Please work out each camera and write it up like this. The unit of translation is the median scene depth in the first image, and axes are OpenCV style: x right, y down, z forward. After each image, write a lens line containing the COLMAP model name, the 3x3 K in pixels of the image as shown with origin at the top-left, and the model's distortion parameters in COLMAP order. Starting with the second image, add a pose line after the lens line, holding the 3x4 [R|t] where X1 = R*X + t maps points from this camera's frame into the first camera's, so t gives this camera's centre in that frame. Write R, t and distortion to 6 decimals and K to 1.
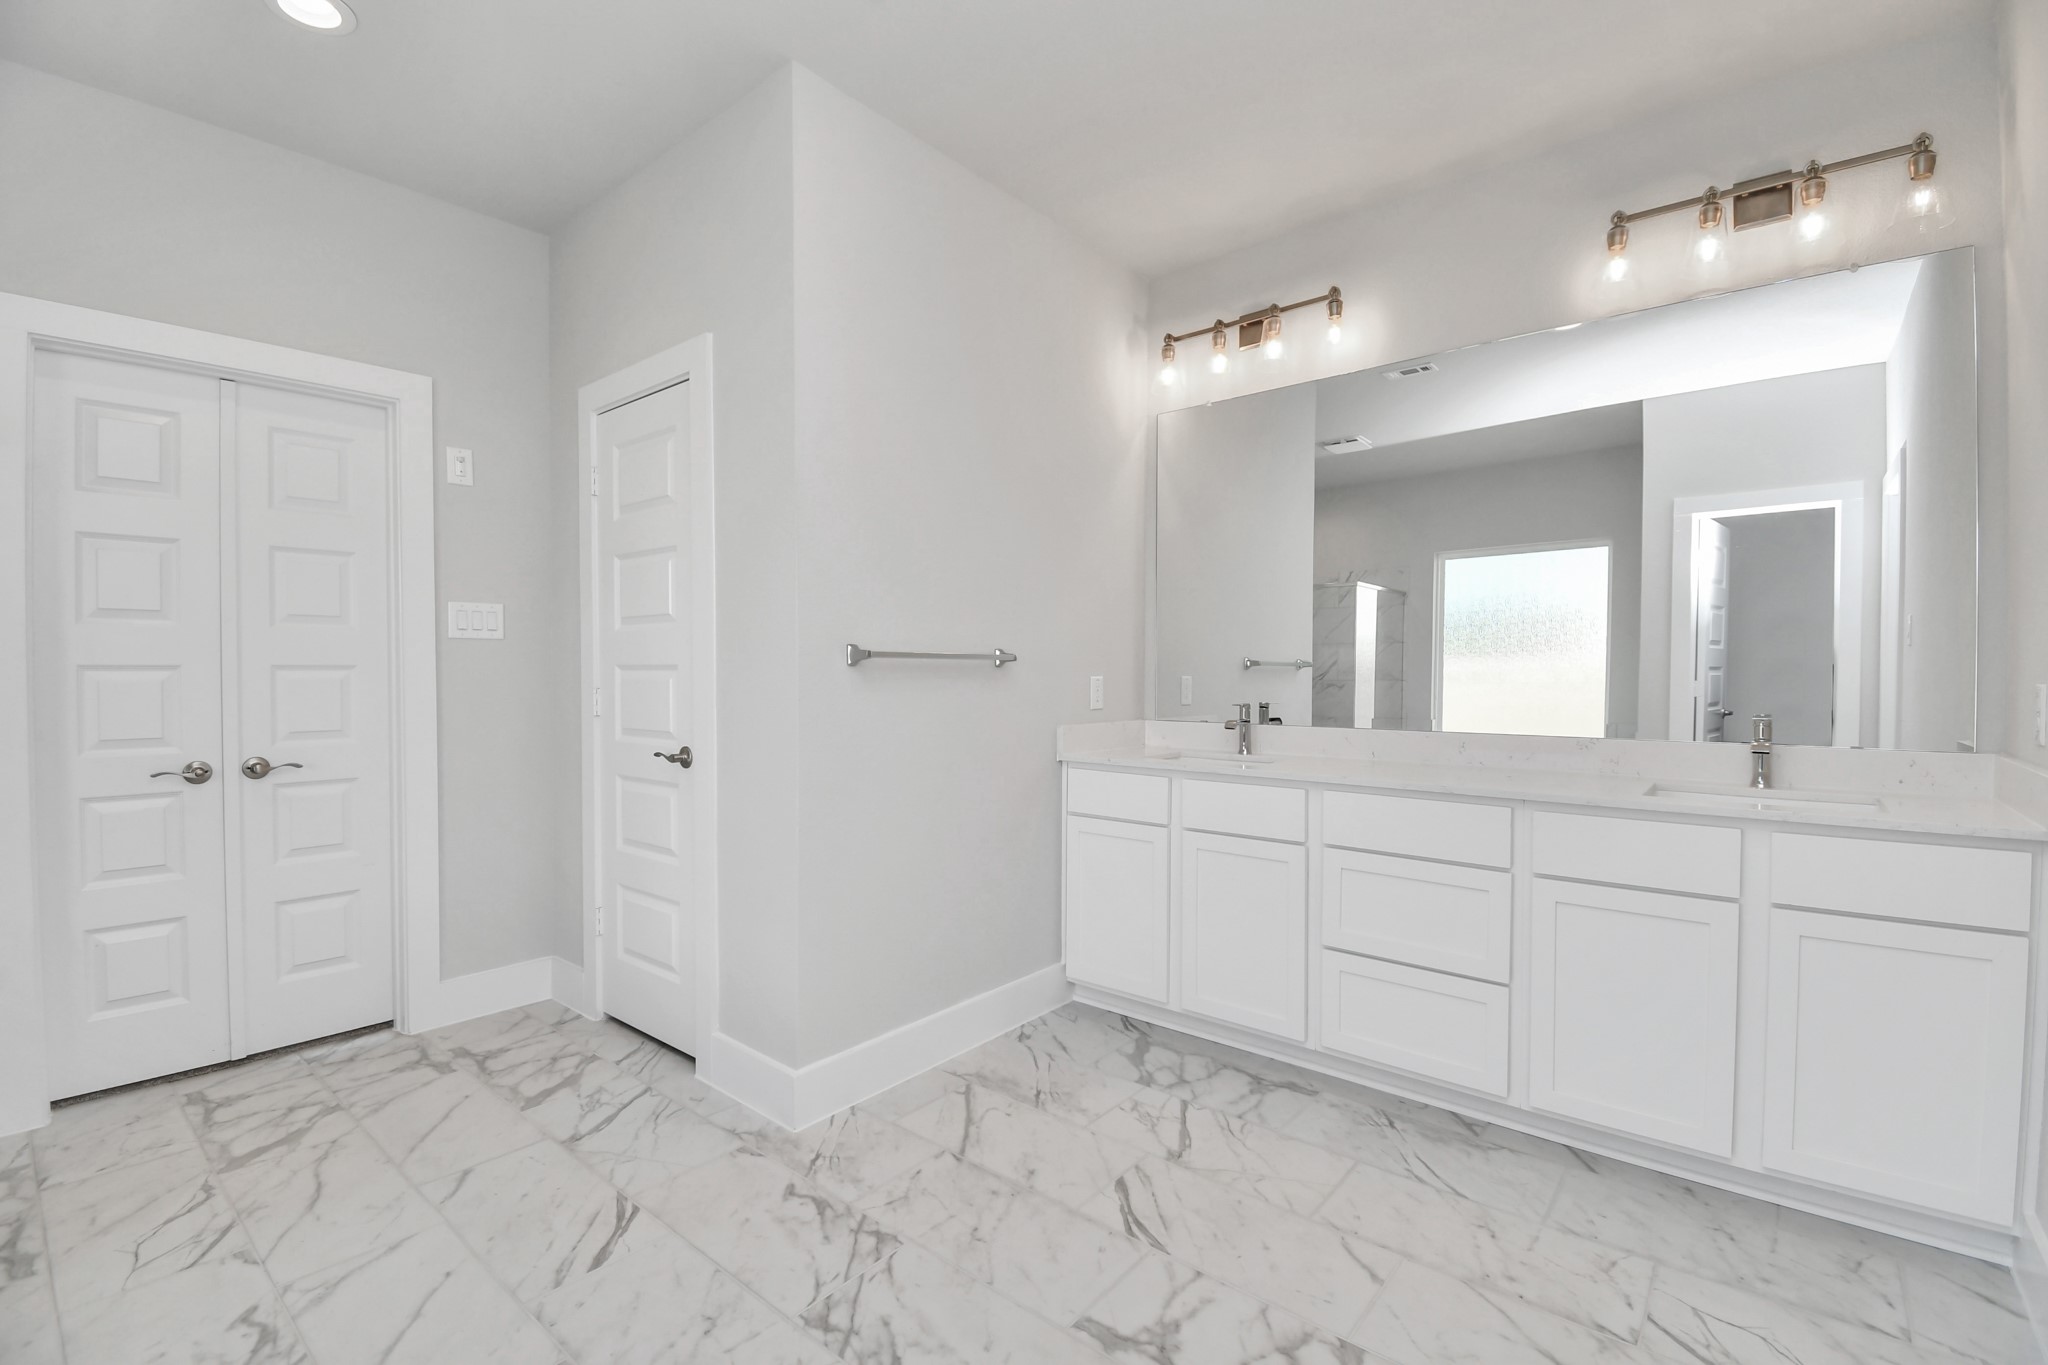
lens RADIAL K [[918.5, 0, 1024.0], [0, 918.5, 682.5], [0, 0, 1]] dist [-0.000578, -0.017735]
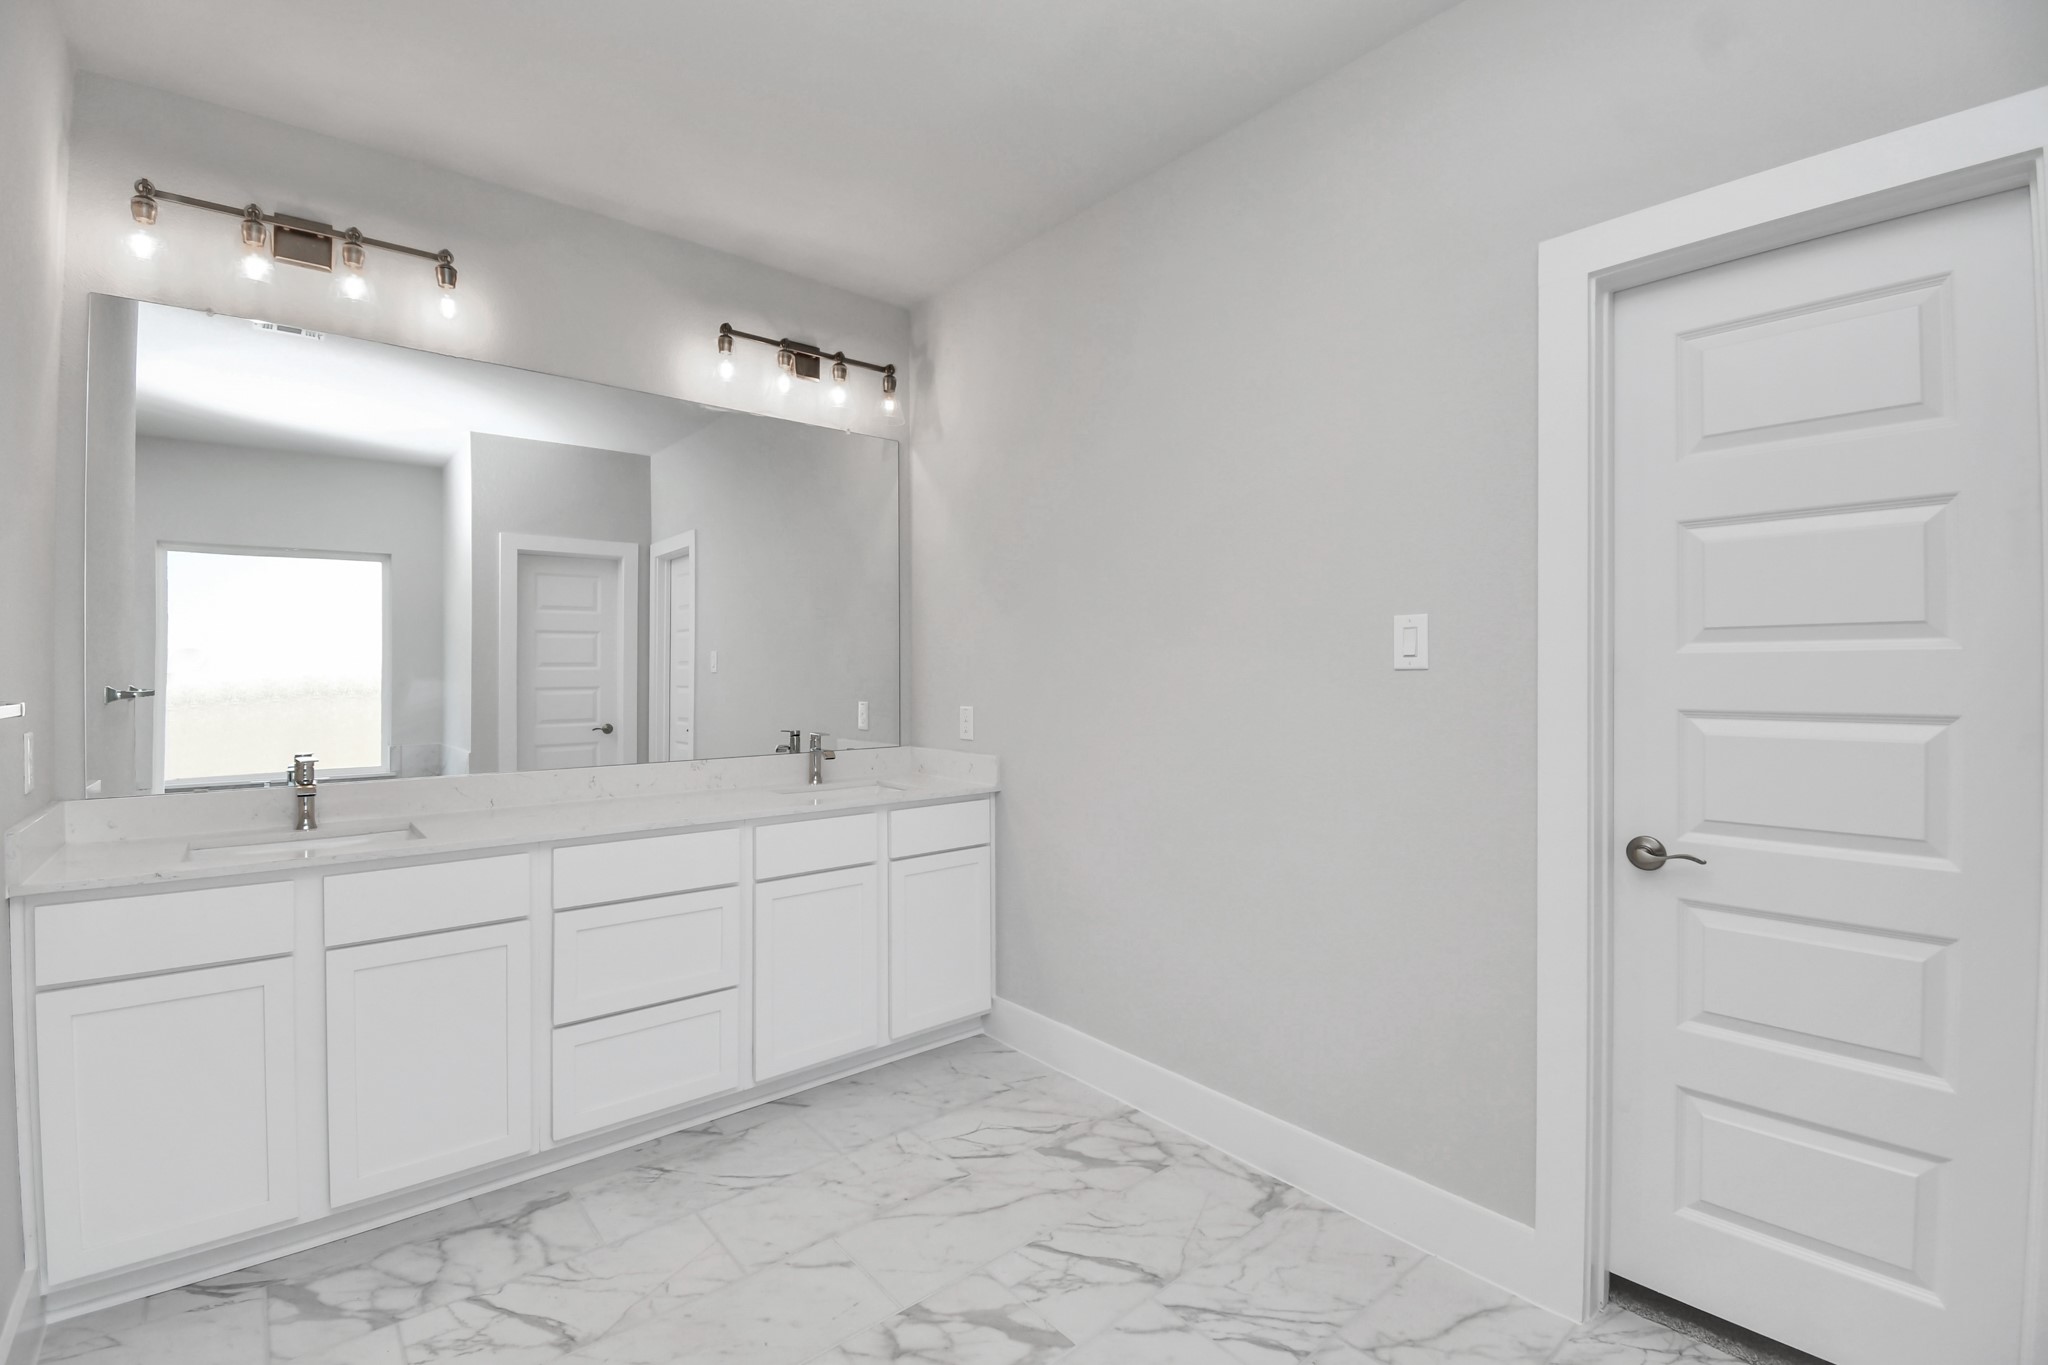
lens RADIAL K [[896.2, 0, 1016.2], [0, 896.2, 678.2], [0, 0, 1]] dist [0.021988, -0.026711]
pose [[0.163284, 0.006162, 0.986560, -0.464031], [0.029302, 0.999509, -0.011092, -0.018792], [-0.986144, 0.030720, 0.163023, 0.436942]]
